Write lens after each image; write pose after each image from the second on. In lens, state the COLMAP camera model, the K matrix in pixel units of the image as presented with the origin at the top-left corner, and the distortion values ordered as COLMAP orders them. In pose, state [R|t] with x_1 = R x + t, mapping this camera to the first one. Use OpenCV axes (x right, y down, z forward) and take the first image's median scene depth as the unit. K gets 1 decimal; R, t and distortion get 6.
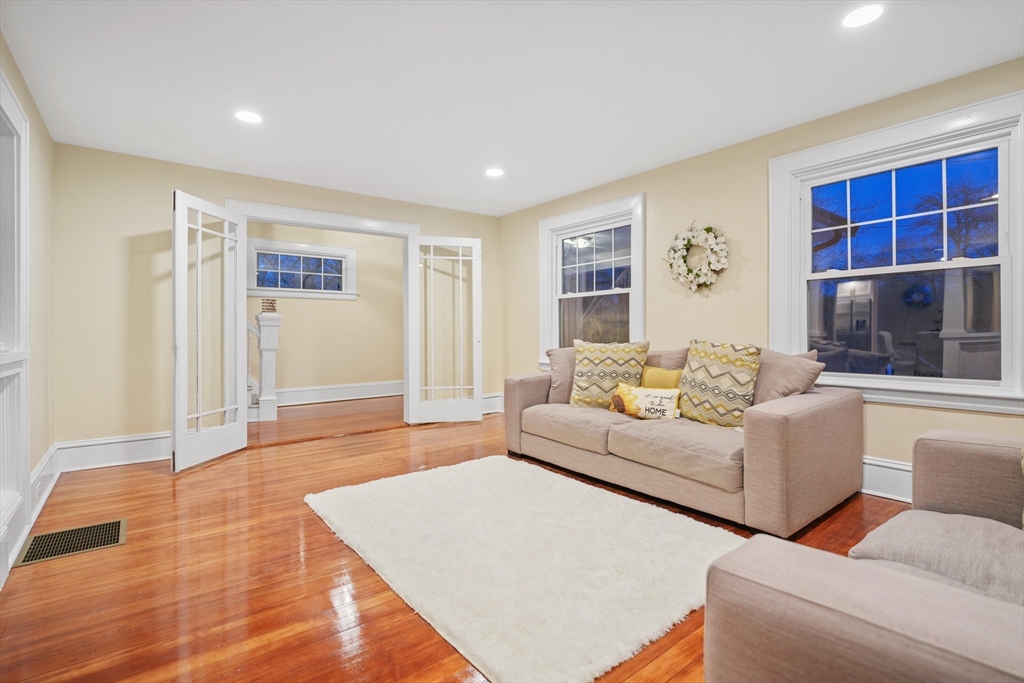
lens RADIAL K [[488.2, 0, 510.0], [0, 488.2, 335.8], [0, 0, 1]] dist [-0.003041, 0.000204]
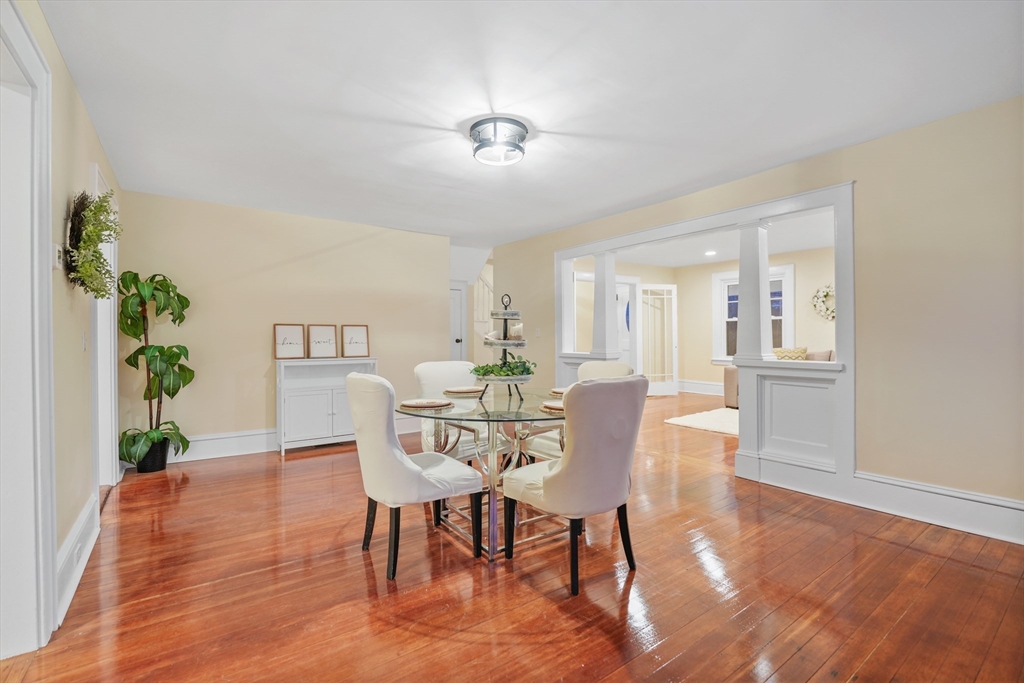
lens RADIAL K [[466.5, 0, 518.4], [0, 466.5, 338.8], [0, 0, 1]] dist [0.000592, -0.000022]
pose [[0.999771, -0.002520, -0.021269, -0.803444], [0.002355, 0.999967, -0.007768, -0.008552], [0.021288, 0.007716, 0.999744, -0.837258]]
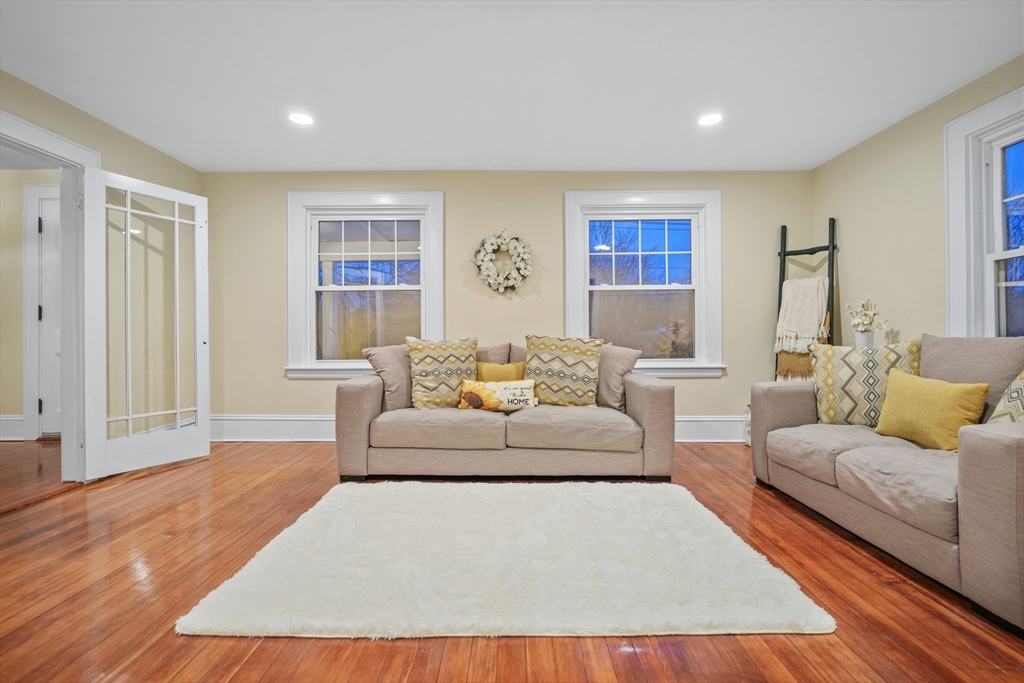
lens RADIAL K [[488.2, 0, 514.1], [0, 488.2, 336.4], [0, 0, 1]] dist [-0.003041, 0.000204]
pose [[0.618373, 0.002154, 0.785882, -0.488438], [0.009103, 0.999910, -0.009903, 0.019355], [-0.785832, 0.013278, 0.618297, 0.305595]]
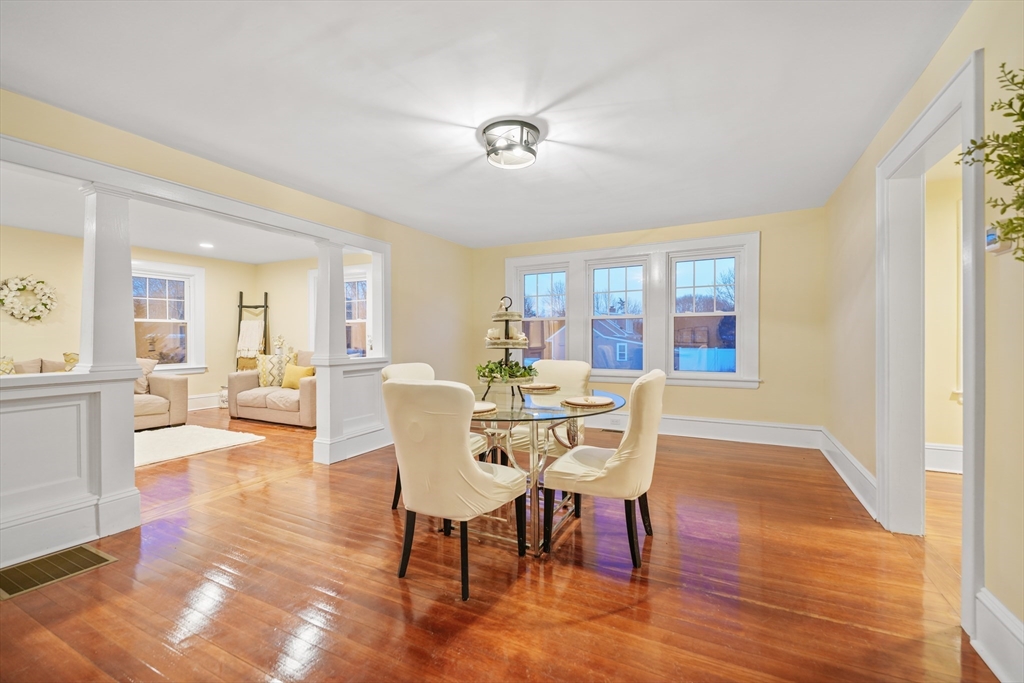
lens RADIAL K [[433.1, 0, 531.9], [0, 433.1, 339.2], [0, 0, 1]] dist [-0.004464, -0.001560]
pose [[-0.445374, -0.000777, 0.895344, -1.530148], [0.006942, 0.999967, 0.004321, -0.031214], [-0.895318, 0.008140, -0.445354, 0.207674]]
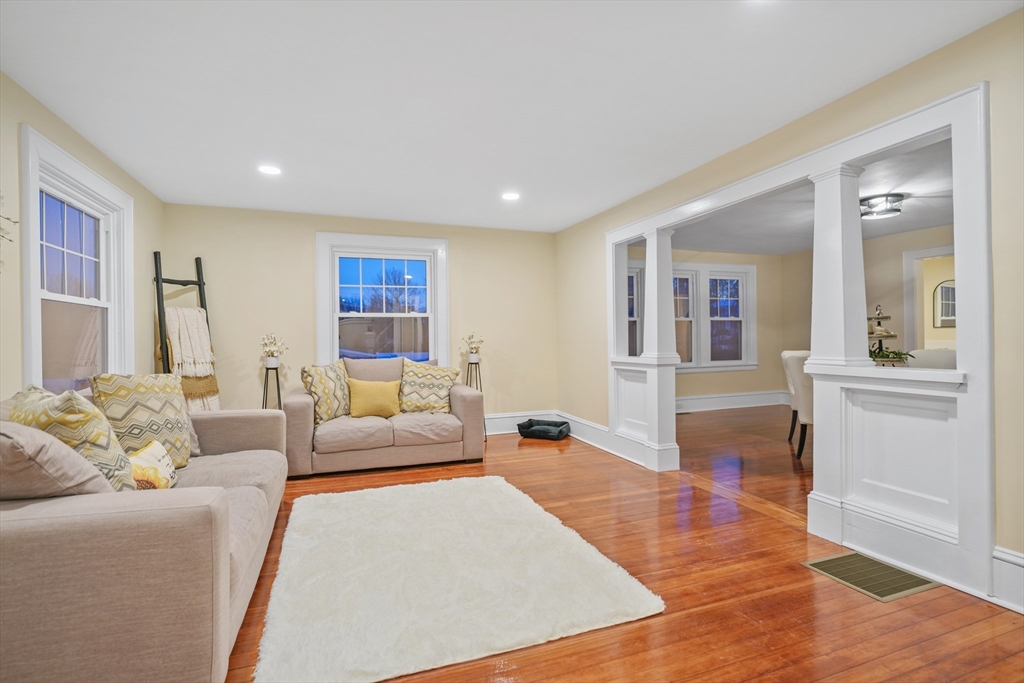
lens RADIAL K [[488.2, 0, 520.6], [0, 488.2, 339.1], [0, 0, 1]] dist [-0.003041, 0.000204]
pose [[-0.957478, 0.011634, 0.288270, -0.343011], [0.014074, 0.999881, 0.006394, -0.036092], [-0.288161, 0.010179, -0.957528, 1.361513]]
